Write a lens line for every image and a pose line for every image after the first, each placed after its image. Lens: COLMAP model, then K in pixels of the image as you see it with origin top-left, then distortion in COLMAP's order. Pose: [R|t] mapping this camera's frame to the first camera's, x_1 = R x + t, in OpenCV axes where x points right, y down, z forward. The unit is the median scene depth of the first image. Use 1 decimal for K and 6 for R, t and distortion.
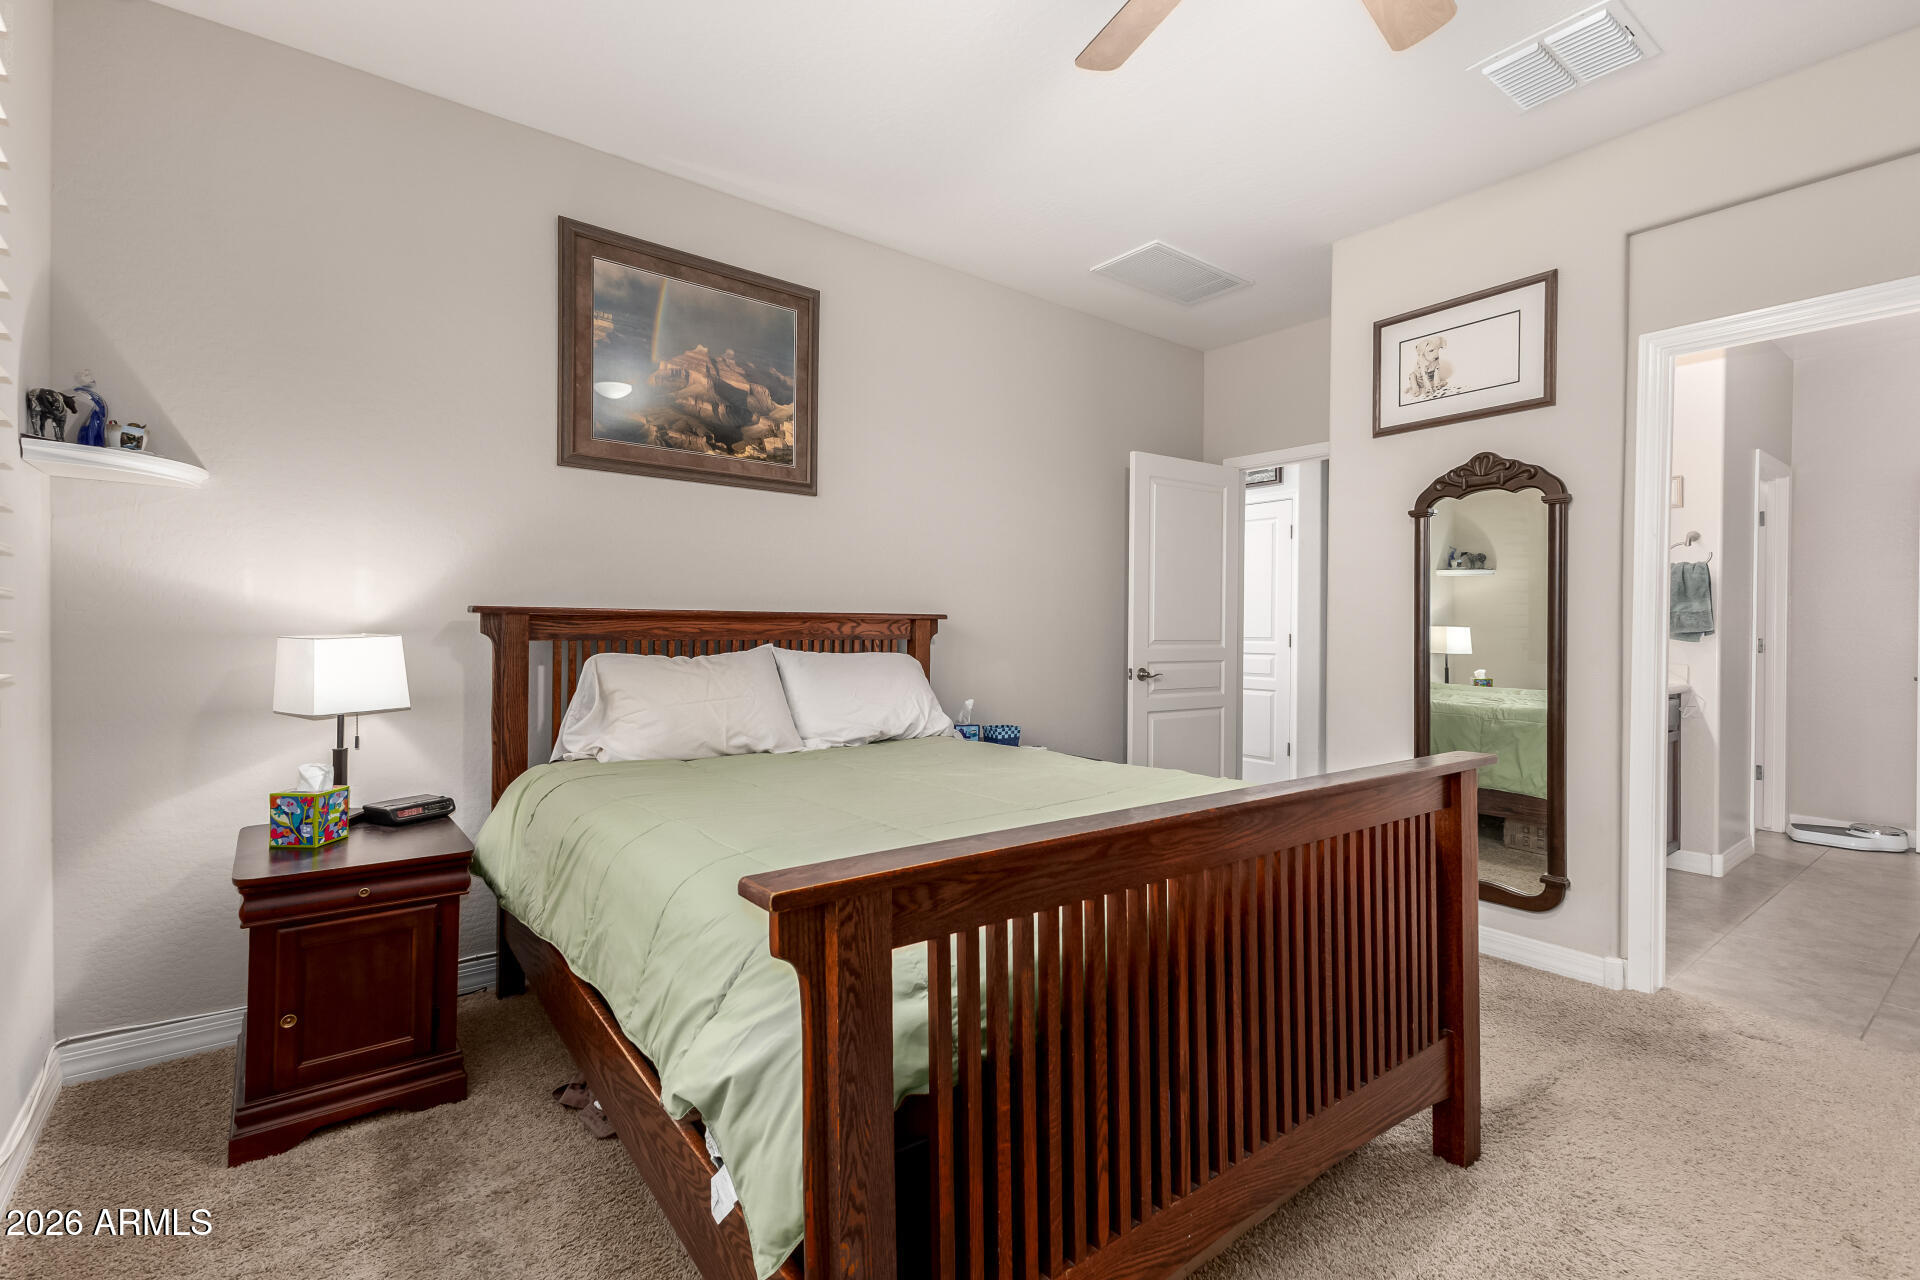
lens RADIAL K [[825.0, 0, 952.4], [0, 825.0, 637.0], [0, 0, 1]] dist [0.008013, -0.003783]
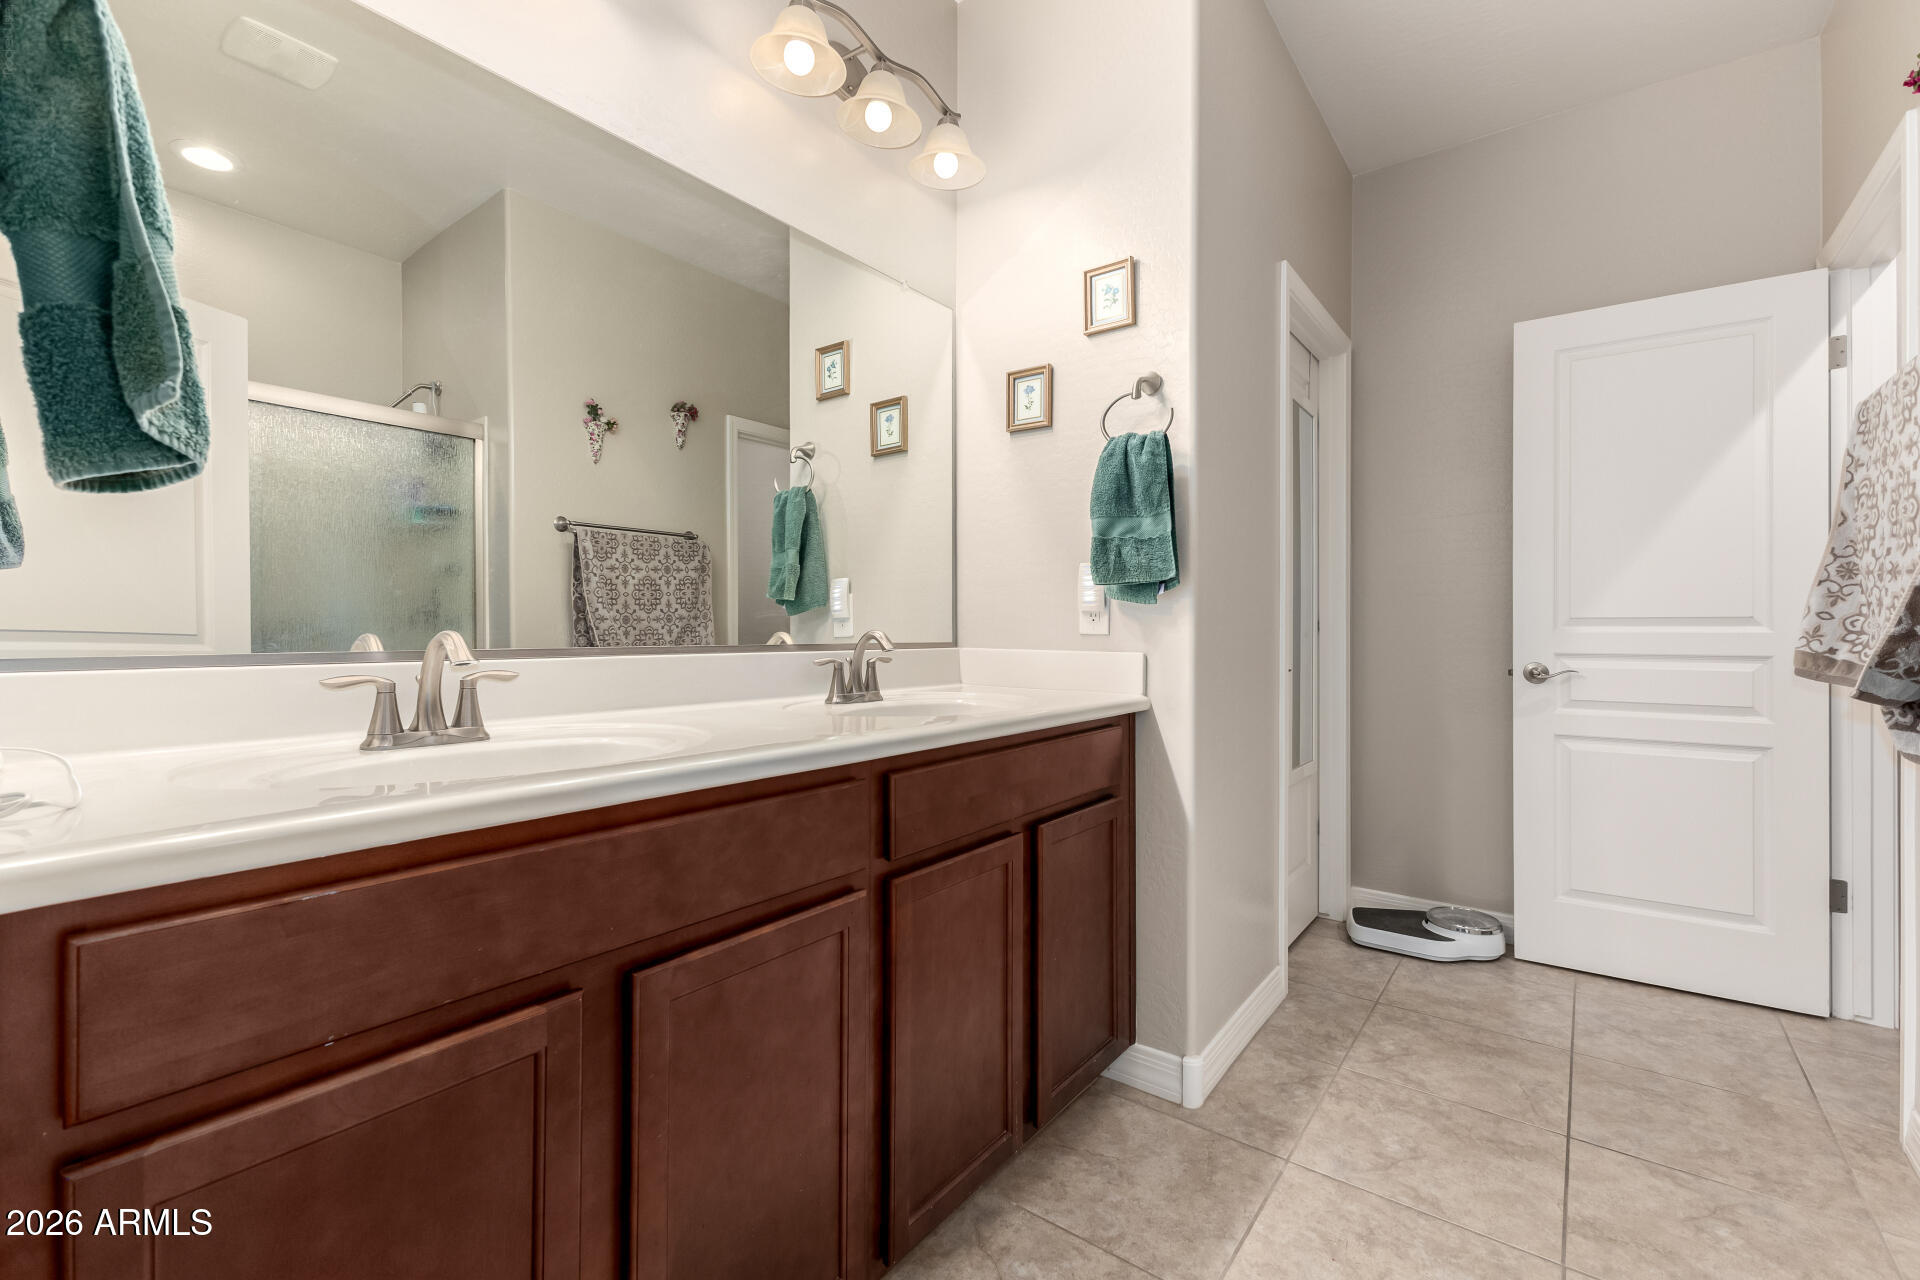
lens RADIAL K [[825.0, 0, 952.4], [0, 825.0, 637.0], [0, 0, 1]] dist [0.008013, -0.003783]
pose [[0.960066, -0.012554, 0.279492, 0.652543], [0.013344, 0.999911, -0.000924, 0.023953], [-0.279455, 0.004616, 0.960148, 0.576586]]
